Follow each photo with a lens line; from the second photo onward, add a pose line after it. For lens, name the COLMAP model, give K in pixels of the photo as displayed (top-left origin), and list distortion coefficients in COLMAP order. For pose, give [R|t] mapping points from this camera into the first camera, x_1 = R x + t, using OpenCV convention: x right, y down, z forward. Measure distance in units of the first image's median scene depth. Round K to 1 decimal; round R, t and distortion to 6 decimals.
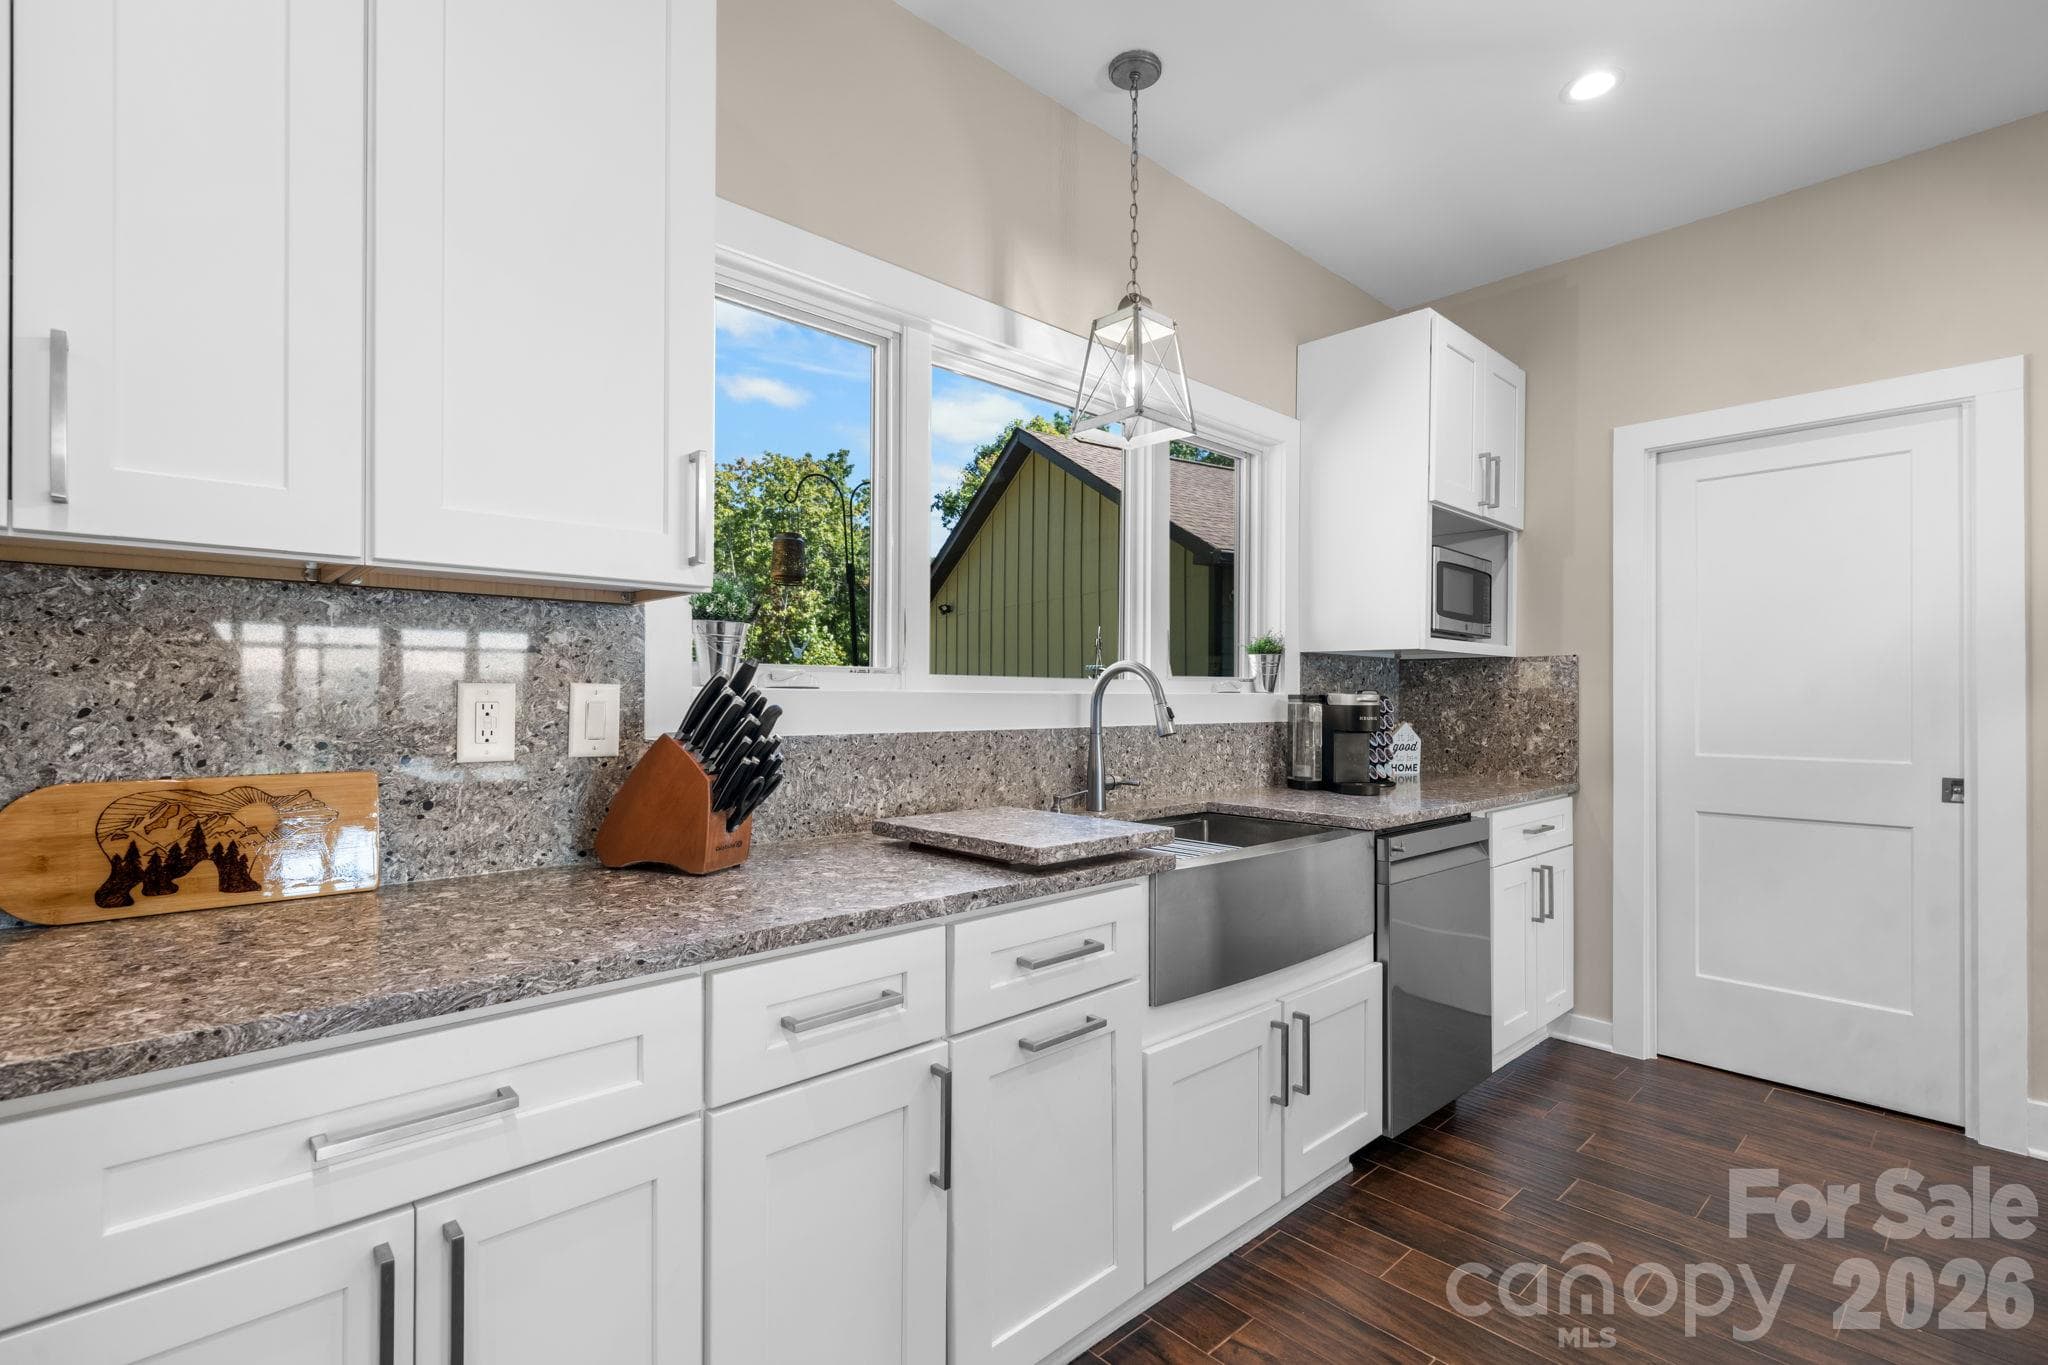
lens RADIAL K [[954.0, 0, 1023.1], [0, 954.0, 691.4], [0, 0, 1]] dist [0.000004, -0.000062]
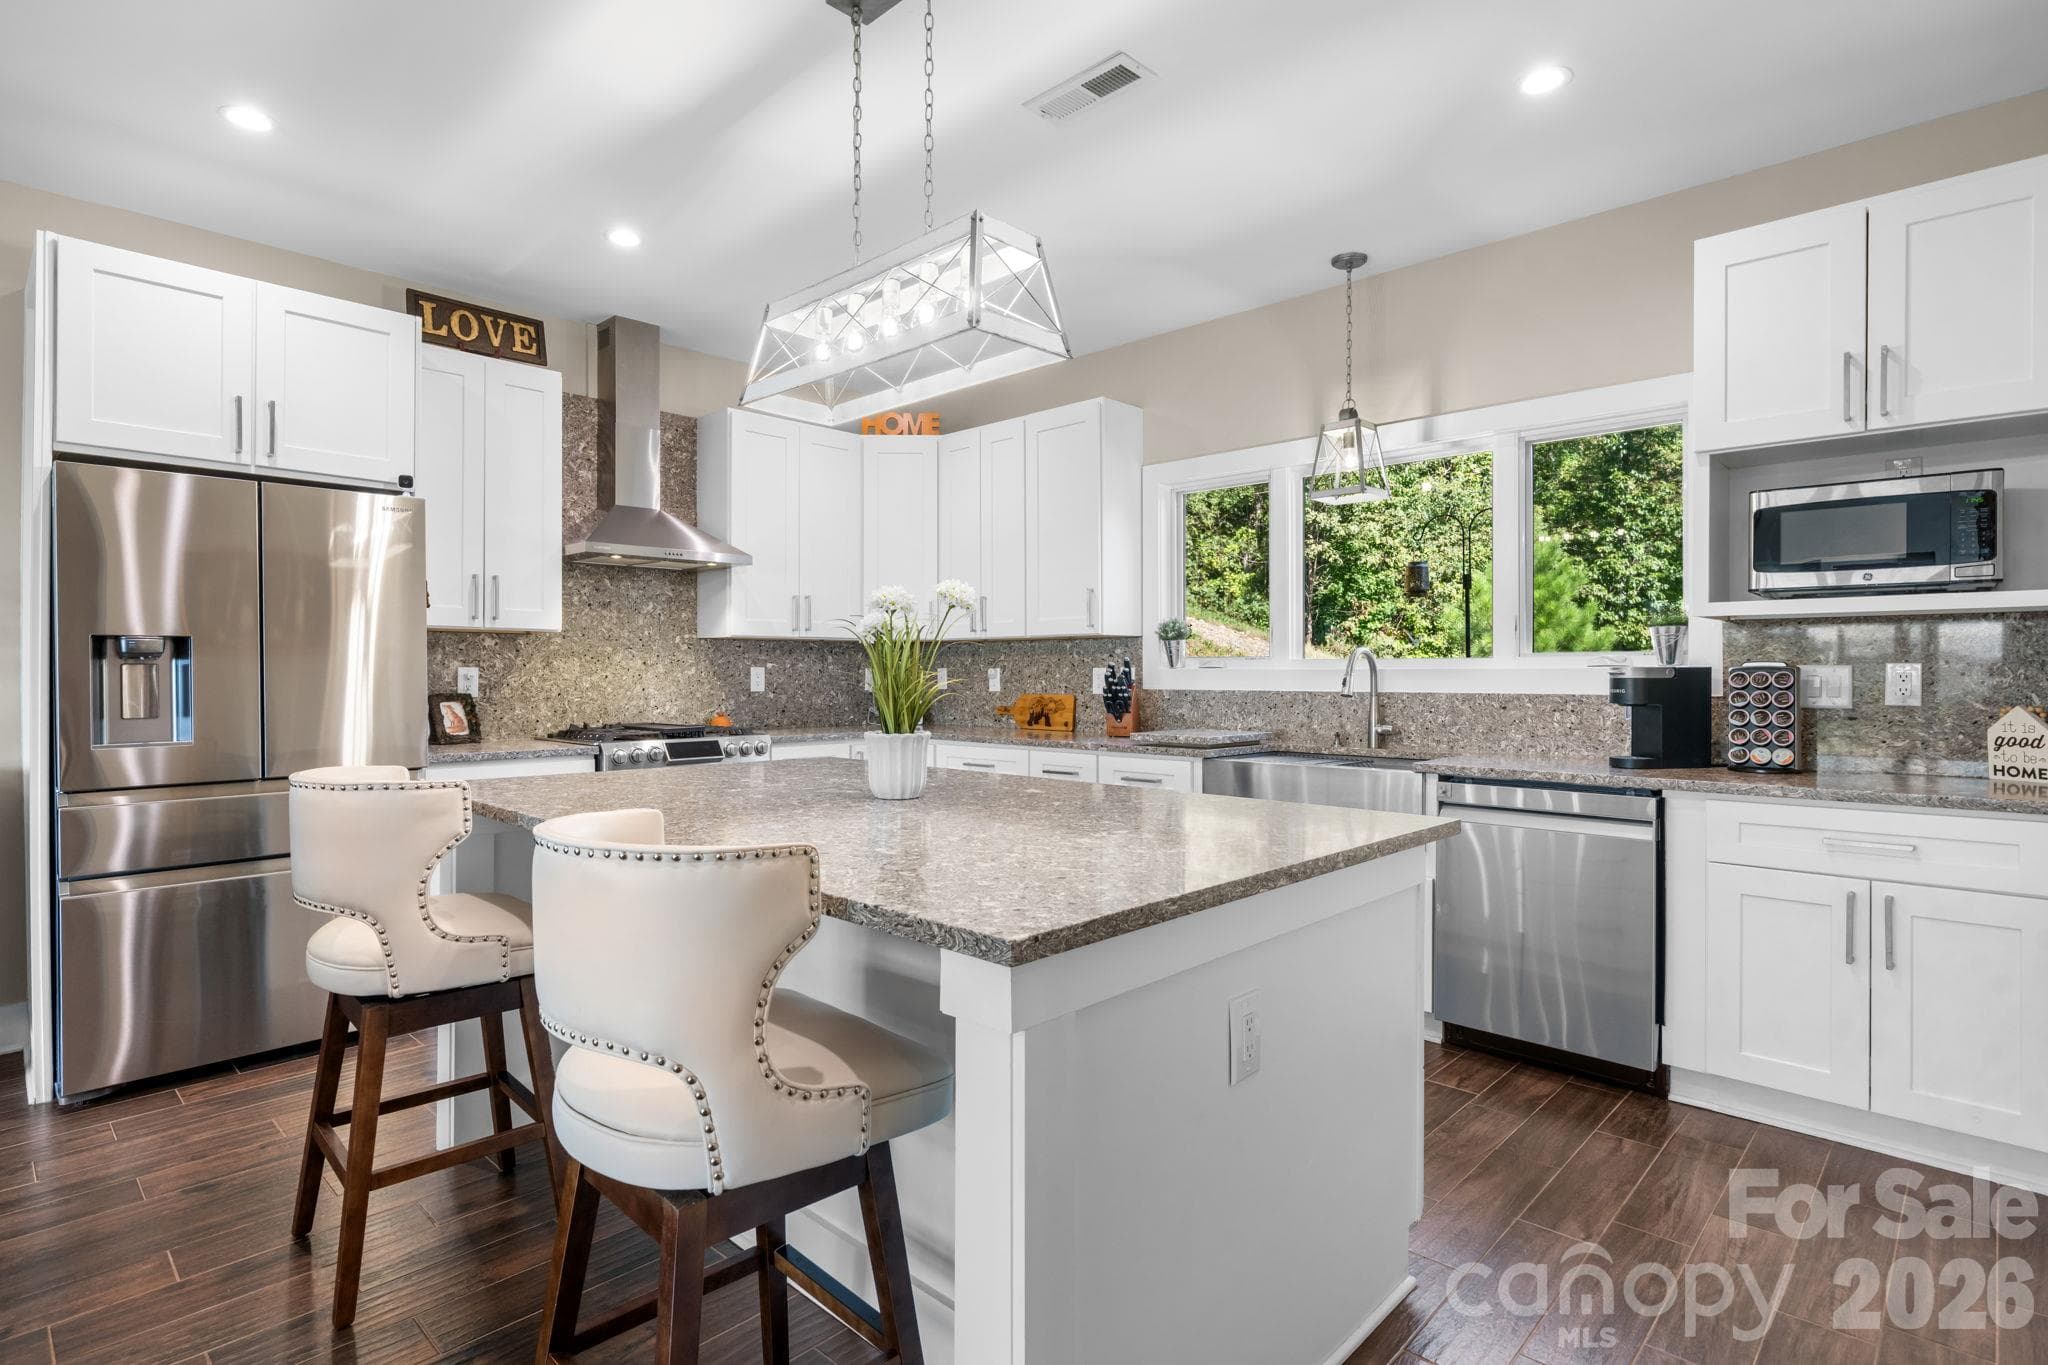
lens RADIAL K [[1018.7, 0, 1021.6], [0, 1018.7, 677.0], [0, 0, 1]] dist [-0.000398, -0.000022]
pose [[0.062227, -0.000575, -0.998062, 1.744559], [0.004334, 0.999991, -0.000306, 0.013367], [0.998053, -0.004307, 0.062229, 0.377600]]
